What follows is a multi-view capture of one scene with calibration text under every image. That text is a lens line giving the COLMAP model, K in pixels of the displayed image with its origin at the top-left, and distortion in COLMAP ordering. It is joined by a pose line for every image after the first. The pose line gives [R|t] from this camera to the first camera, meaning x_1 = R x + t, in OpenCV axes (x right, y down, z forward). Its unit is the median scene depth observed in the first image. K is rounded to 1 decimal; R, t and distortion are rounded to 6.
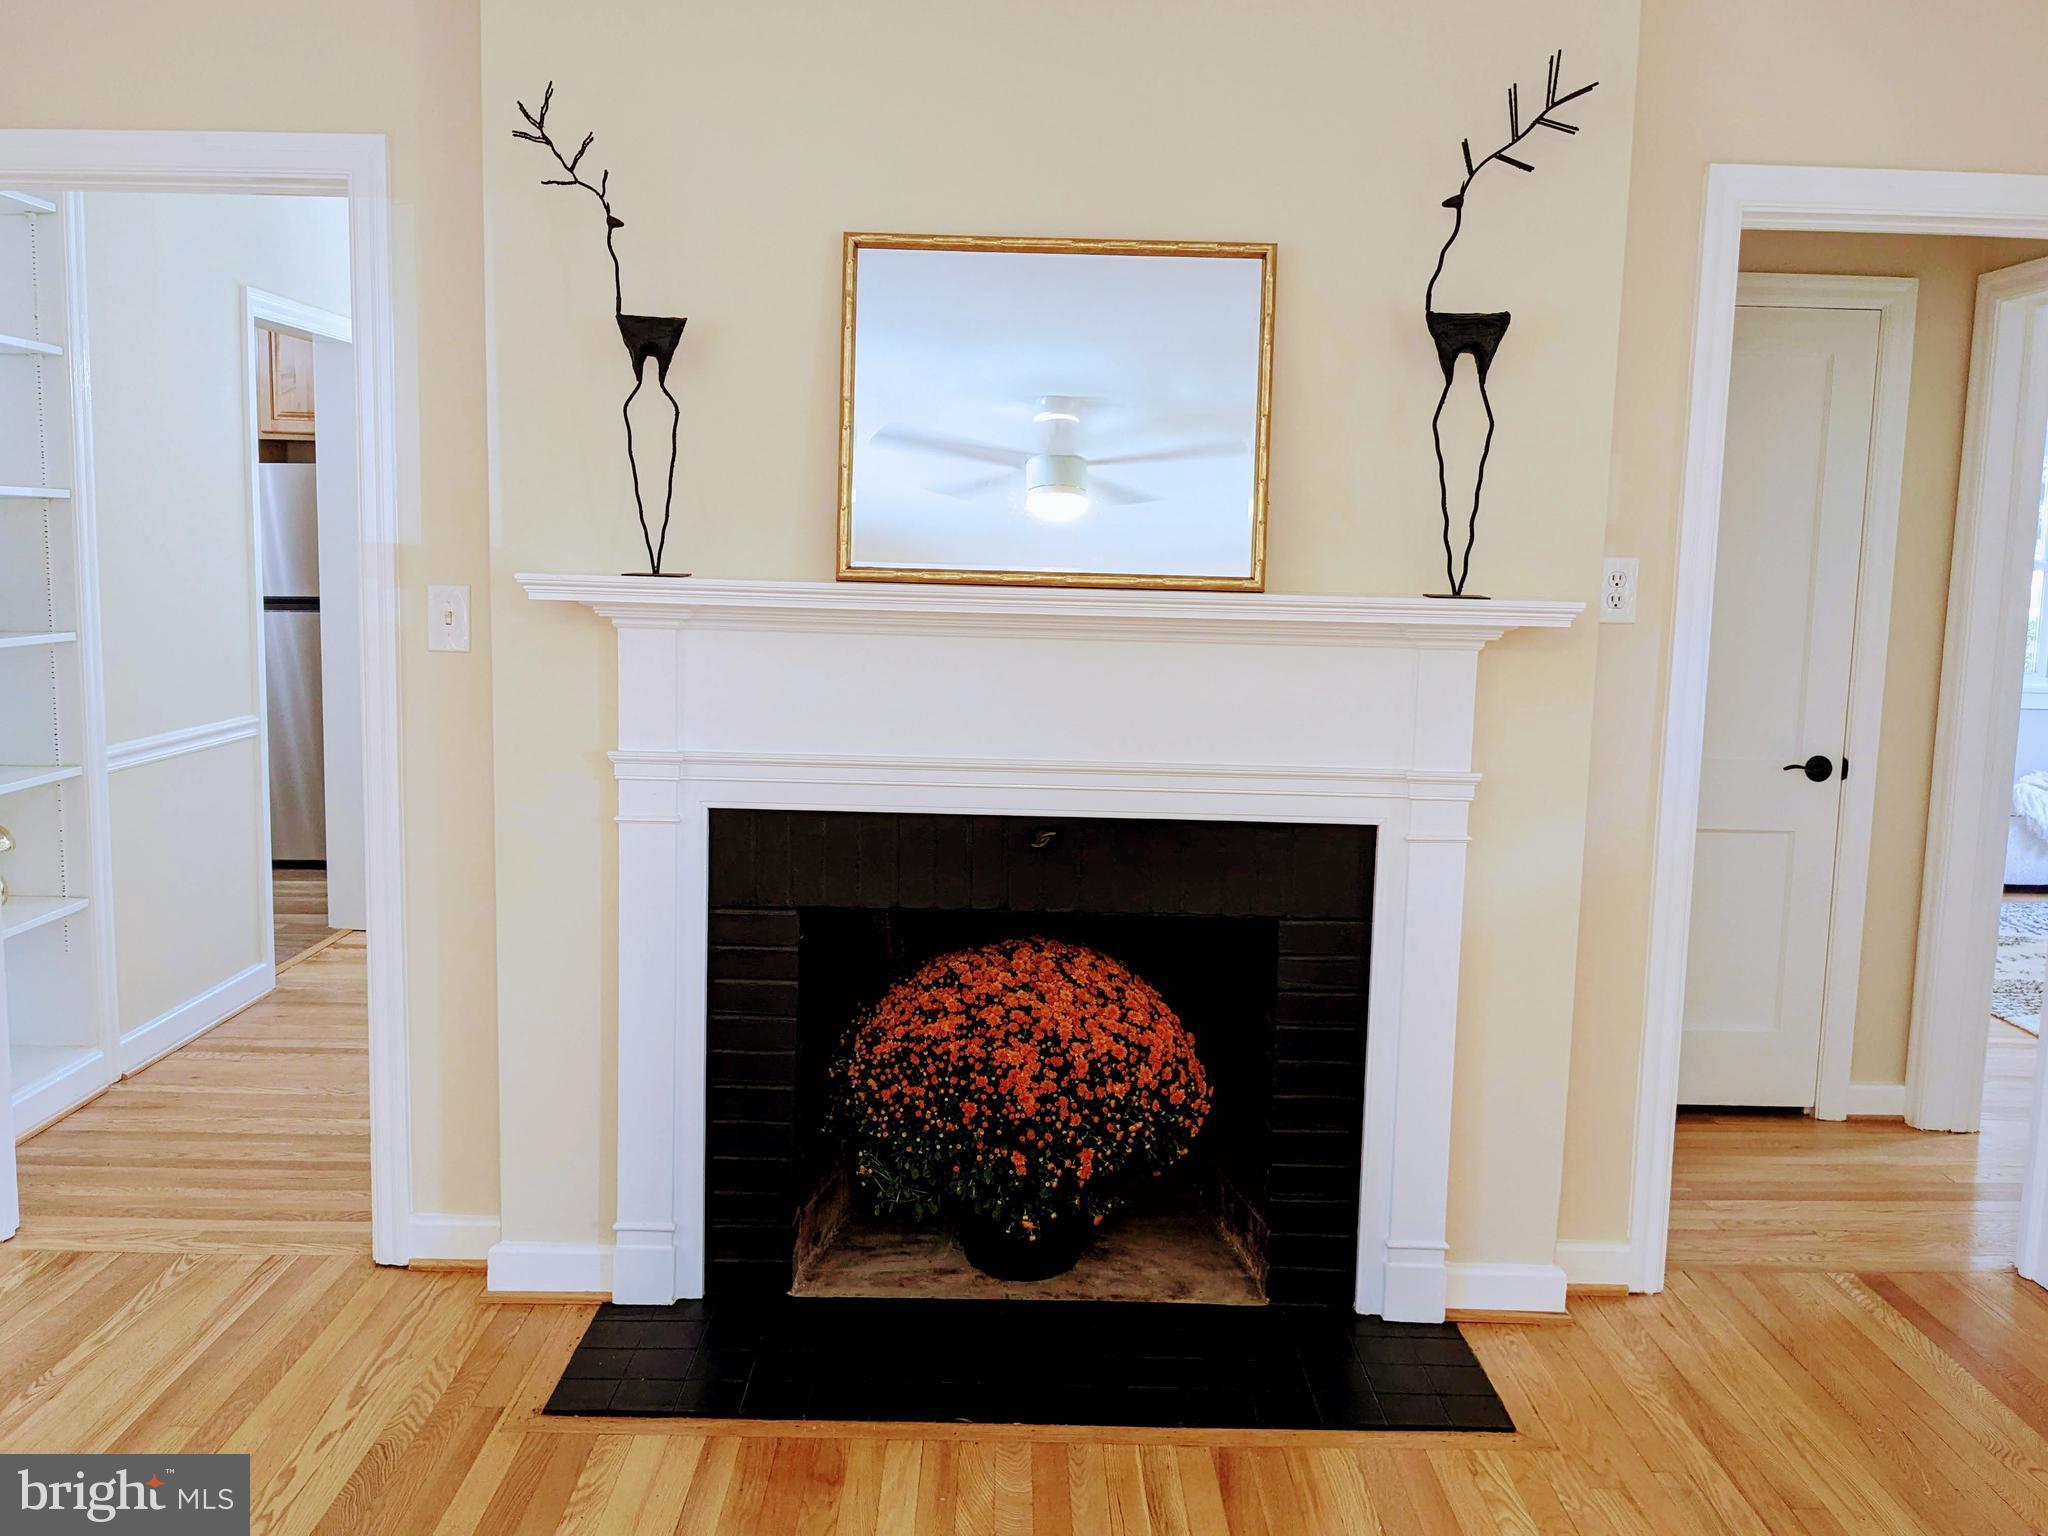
lens RADIAL K [[1725.2, 0, 1024.0], [0, 1725.2, 768.0], [0, 0, 1]] dist [0.004937, 0.002588]
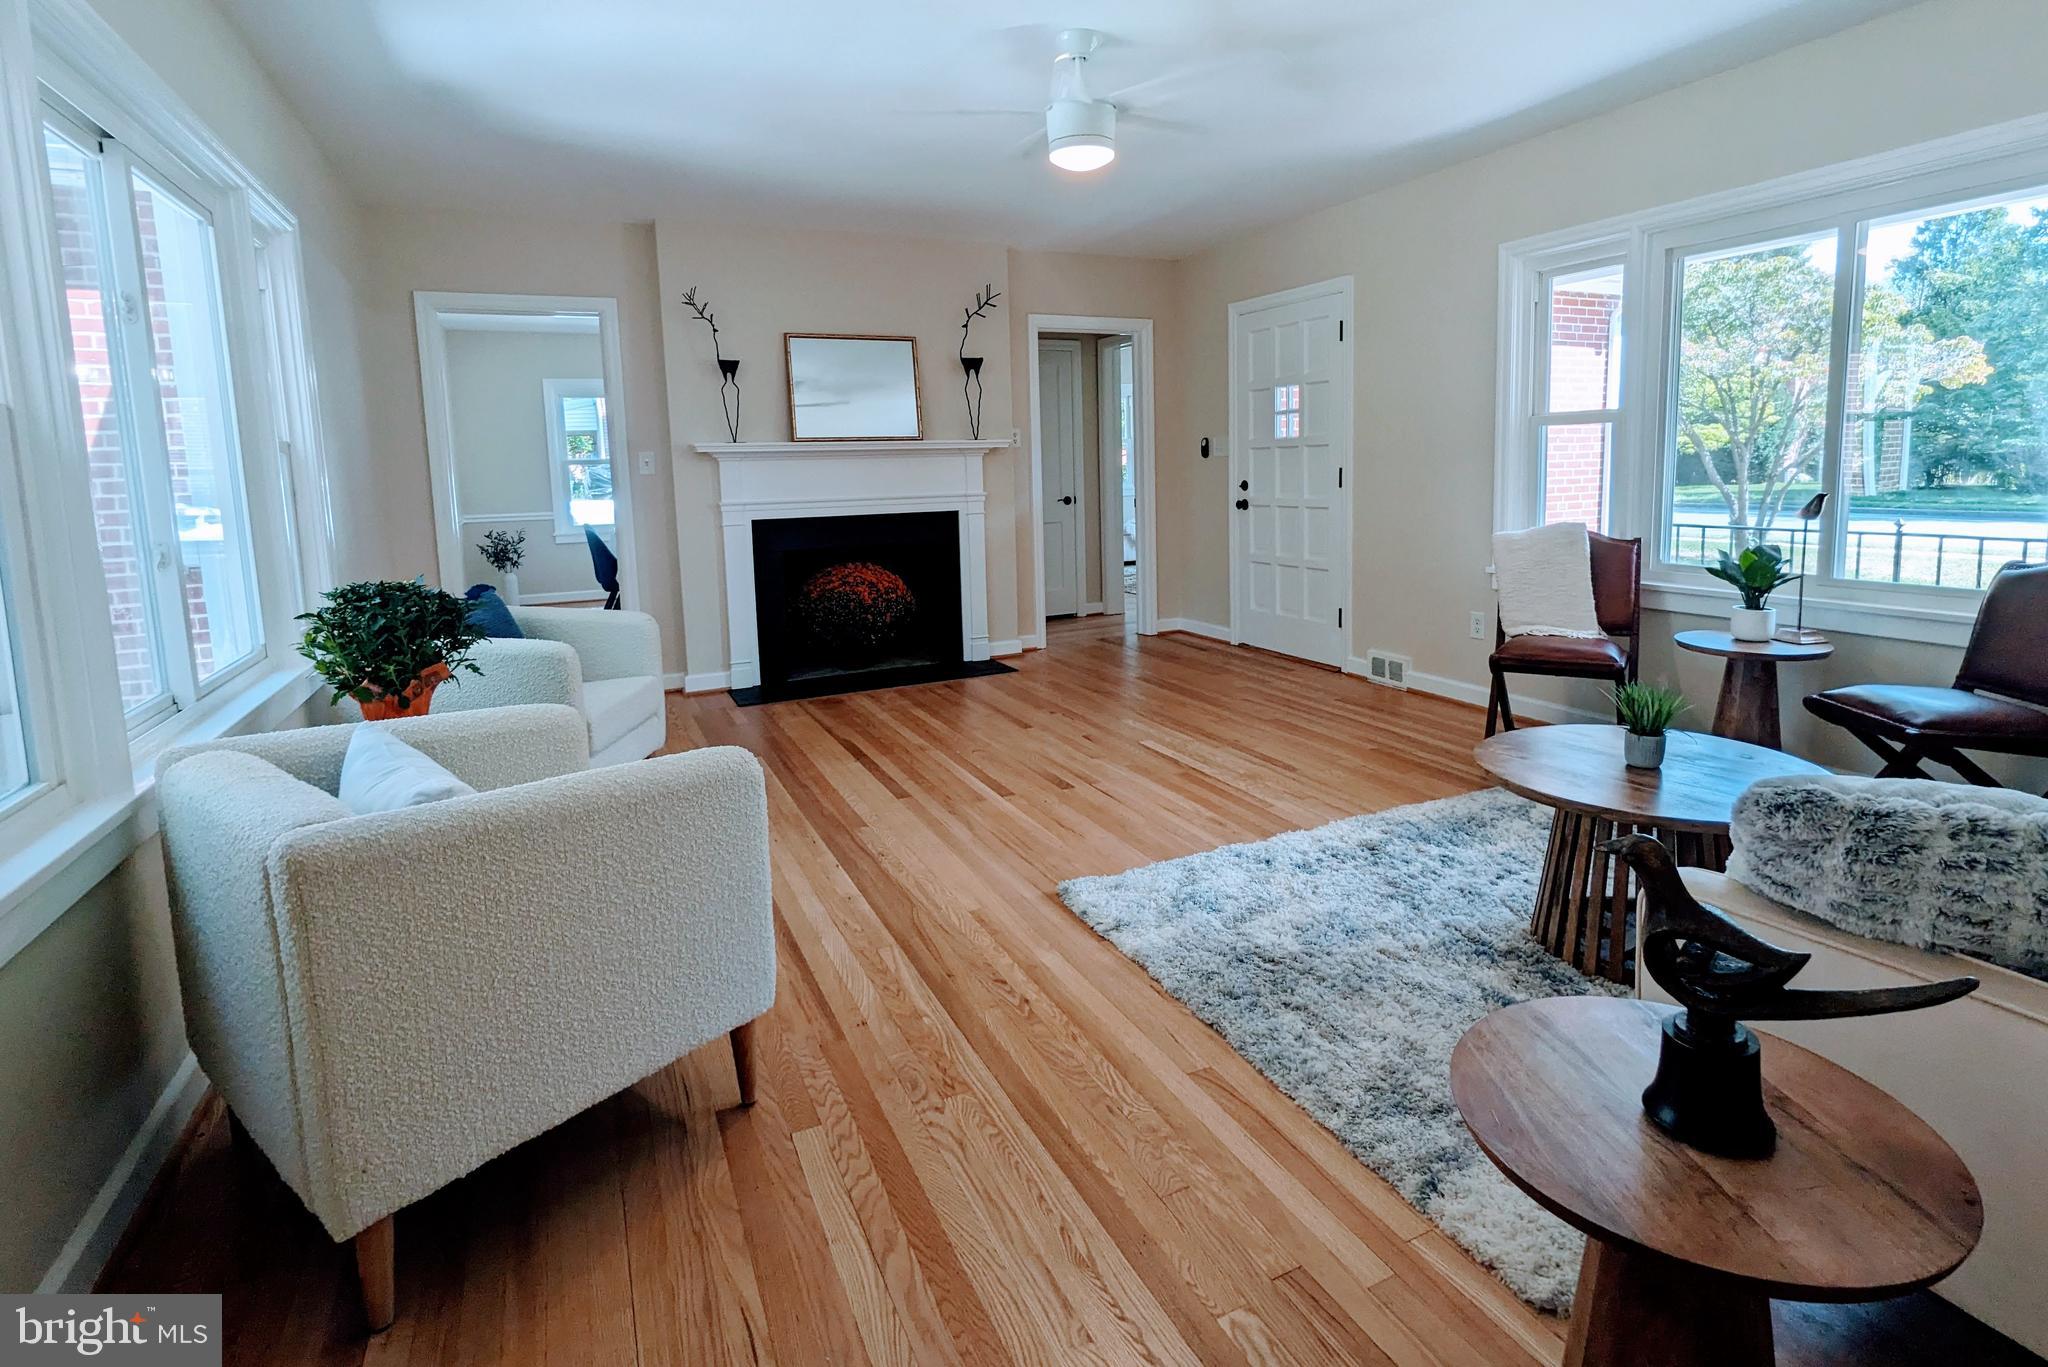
lens RADIAL K [[1274.0, 0, 1024.0], [0, 1274.0, 683.5], [0, 0, 1]] dist [-0.002105, -0.000194]
pose [[0.901688, -0.113608, 0.417195, -0.735089], [0.105571, 0.993508, 0.042375, 0.270076], [-0.419301, 0.005835, 0.907828, -1.271903]]
